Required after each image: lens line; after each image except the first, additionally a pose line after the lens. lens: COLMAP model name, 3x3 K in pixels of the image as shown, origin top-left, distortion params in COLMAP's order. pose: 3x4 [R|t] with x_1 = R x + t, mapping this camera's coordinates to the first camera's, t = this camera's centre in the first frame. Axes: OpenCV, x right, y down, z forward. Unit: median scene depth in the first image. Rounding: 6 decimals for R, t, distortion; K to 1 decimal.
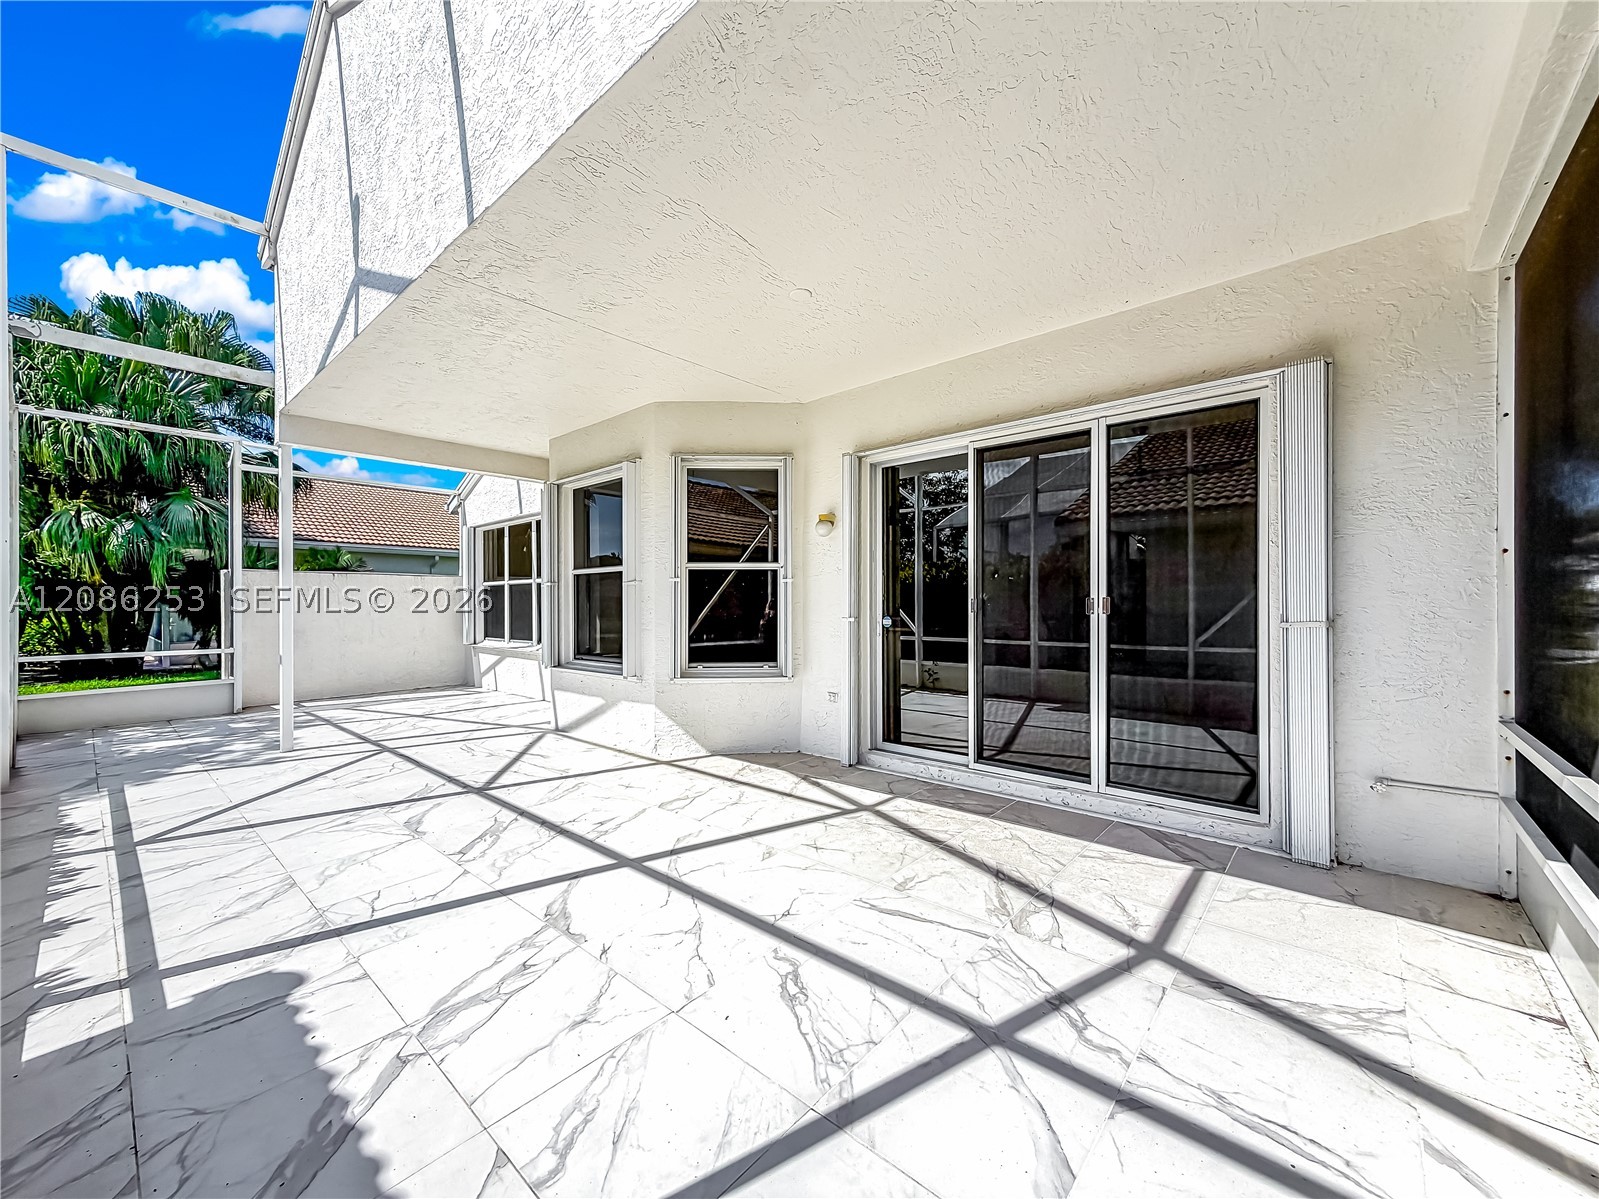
lens RADIAL K [[641.8, 0, 781.5], [0, 641.8, 603.9], [0, 0, 1]] dist [0.000728, 0.007741]
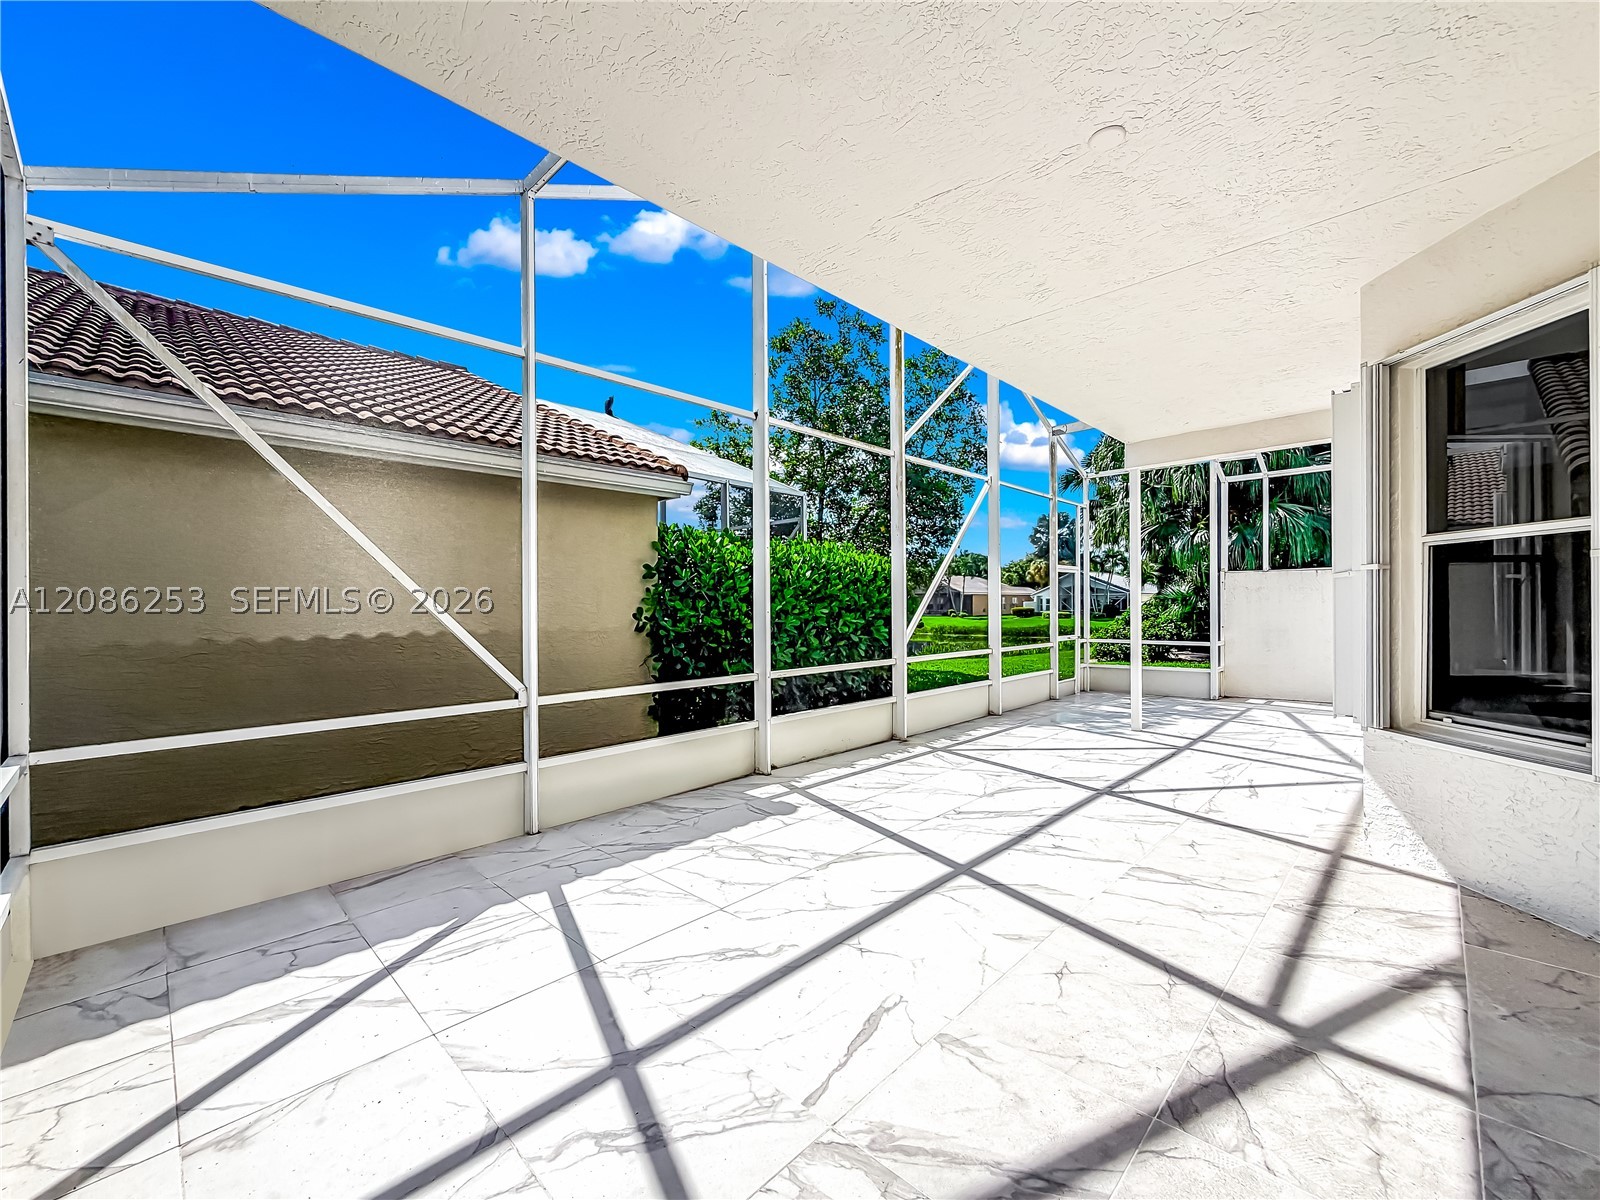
lens RADIAL K [[635.2, 0, 791.0], [0, 635.2, 610.0], [0, 0, 1]] dist [0.006989, -0.000176]
pose [[-0.035238, 0.011017, -0.999318, 0.757923], [0.009170, 0.999901, 0.010700, -0.014731], [0.999337, -0.008787, -0.035335, 0.766518]]
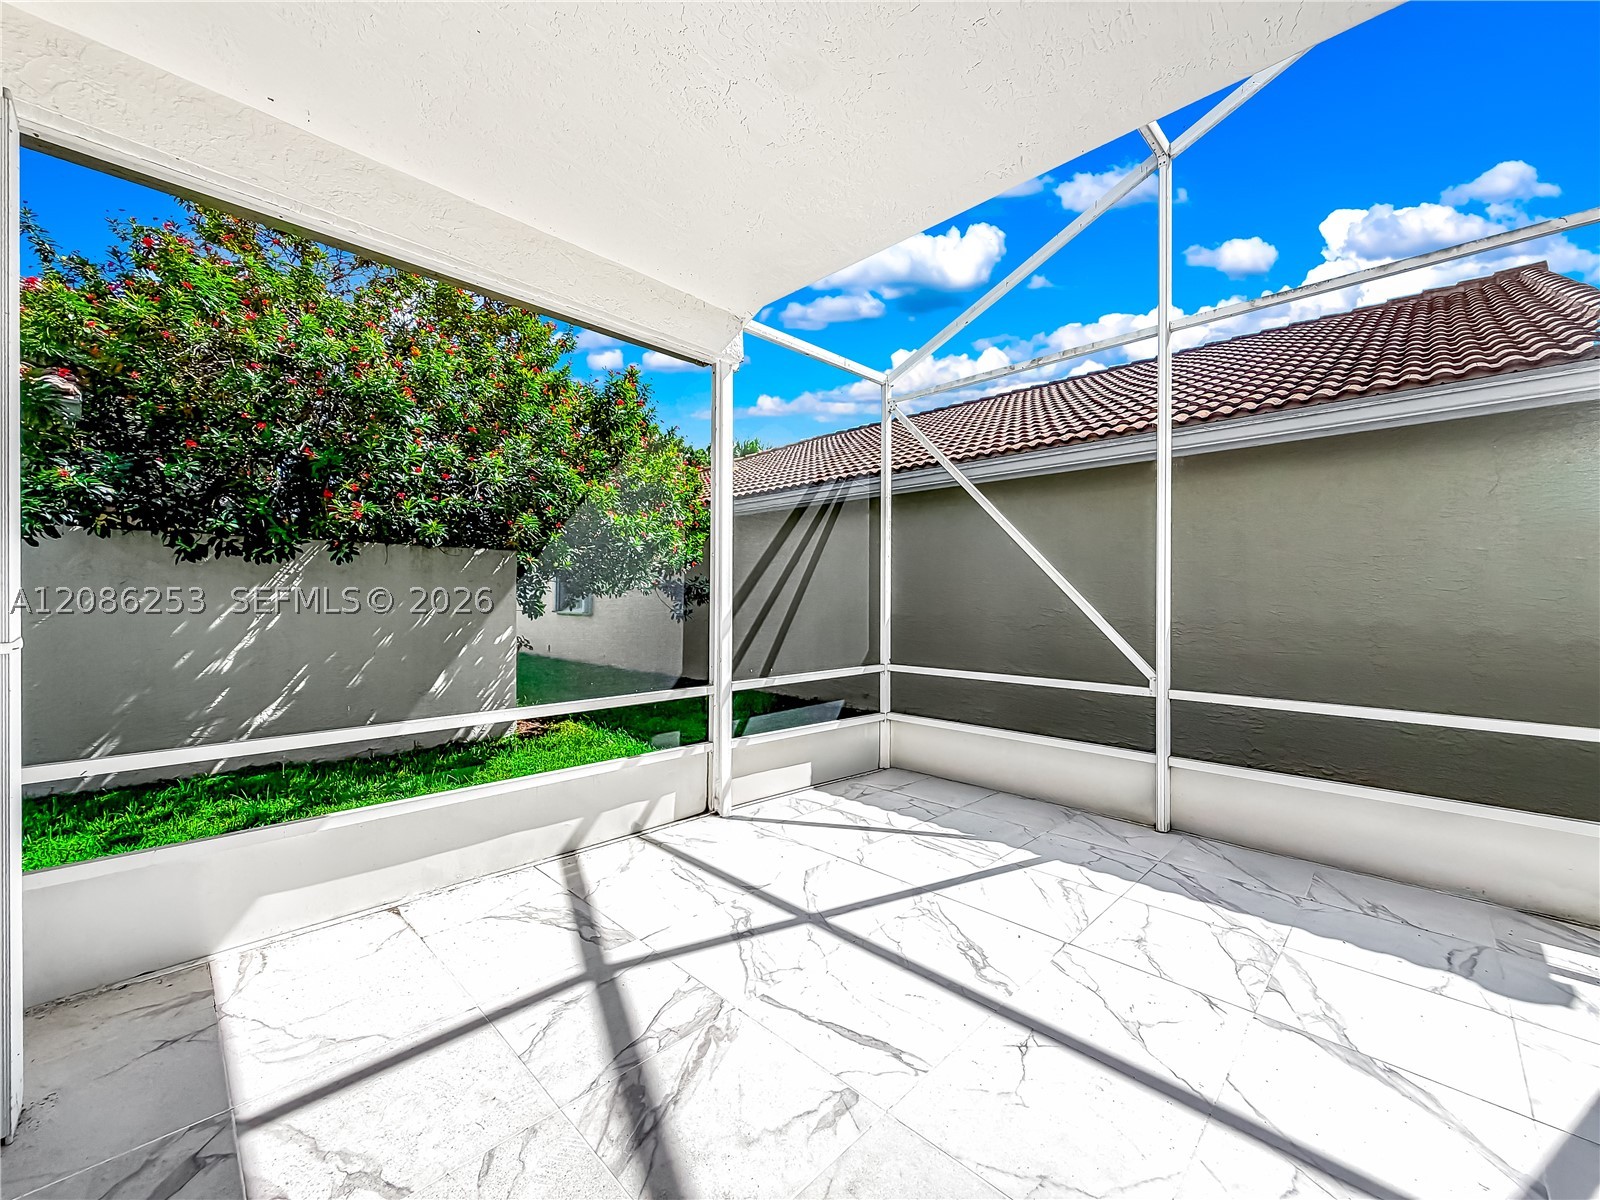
lens RADIAL K [[636.7, 0, 809.5], [0, 636.7, 602.2], [0, 0, 1]] dist [-0.002598, -0.000368]
pose [[-0.999946, 0.000014, 0.010378, 0.189422], [0.000035, 0.999998, 0.001980, 0.002366], [-0.010378, 0.001981, -0.999944, 1.384921]]
